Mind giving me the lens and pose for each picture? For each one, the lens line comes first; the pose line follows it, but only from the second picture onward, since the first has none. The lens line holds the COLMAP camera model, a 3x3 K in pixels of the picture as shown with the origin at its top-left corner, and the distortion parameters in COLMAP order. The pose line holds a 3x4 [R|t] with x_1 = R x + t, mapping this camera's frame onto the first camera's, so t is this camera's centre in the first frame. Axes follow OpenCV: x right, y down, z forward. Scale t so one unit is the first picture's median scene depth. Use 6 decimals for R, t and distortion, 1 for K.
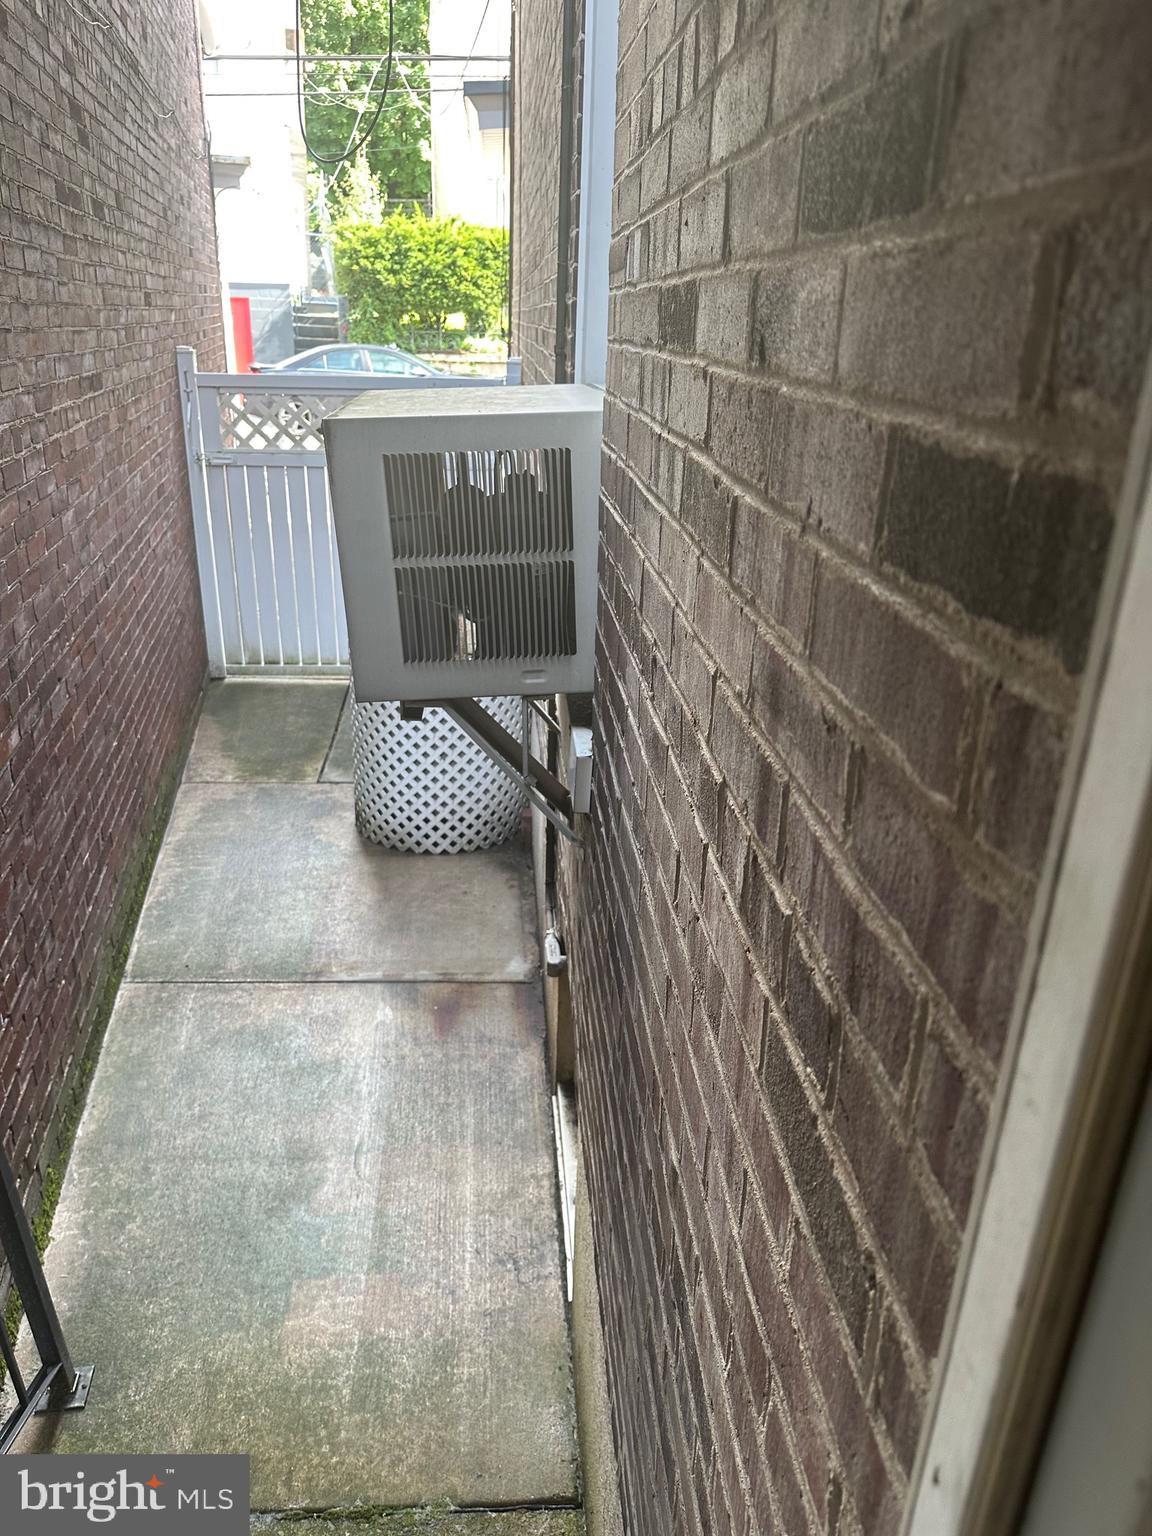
lens RADIAL K [[1087.3, 0, 587.5], [0, 1087.3, 771.1], [0, 0, 1]] dist [0.055601, -0.083687]
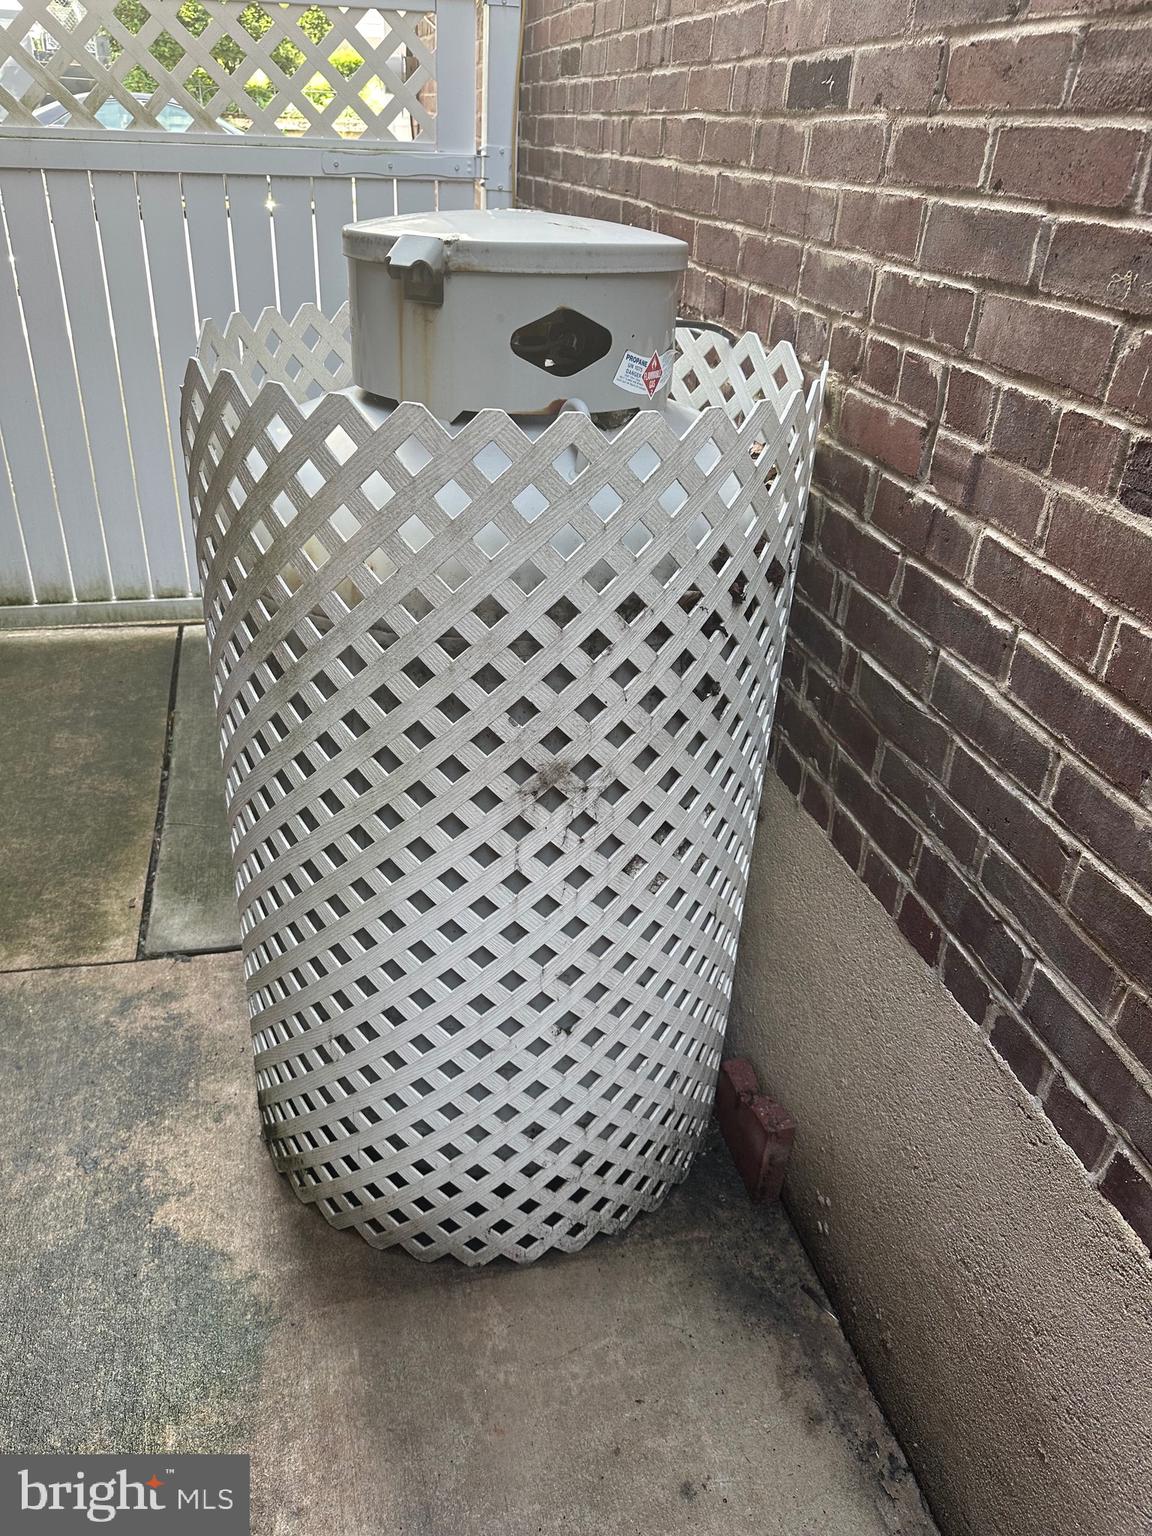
lens RADIAL K [[1087.3, 0, 568.9], [0, 1087.3, 766.2], [0, 0, 1]] dist [0.055601, -0.083687]
pose [[0.988678, -0.059850, 0.137600, -0.265725], [0.041105, 0.989960, 0.135242, -0.196060], [-0.144313, -0.128055, 0.981211, 1.100277]]
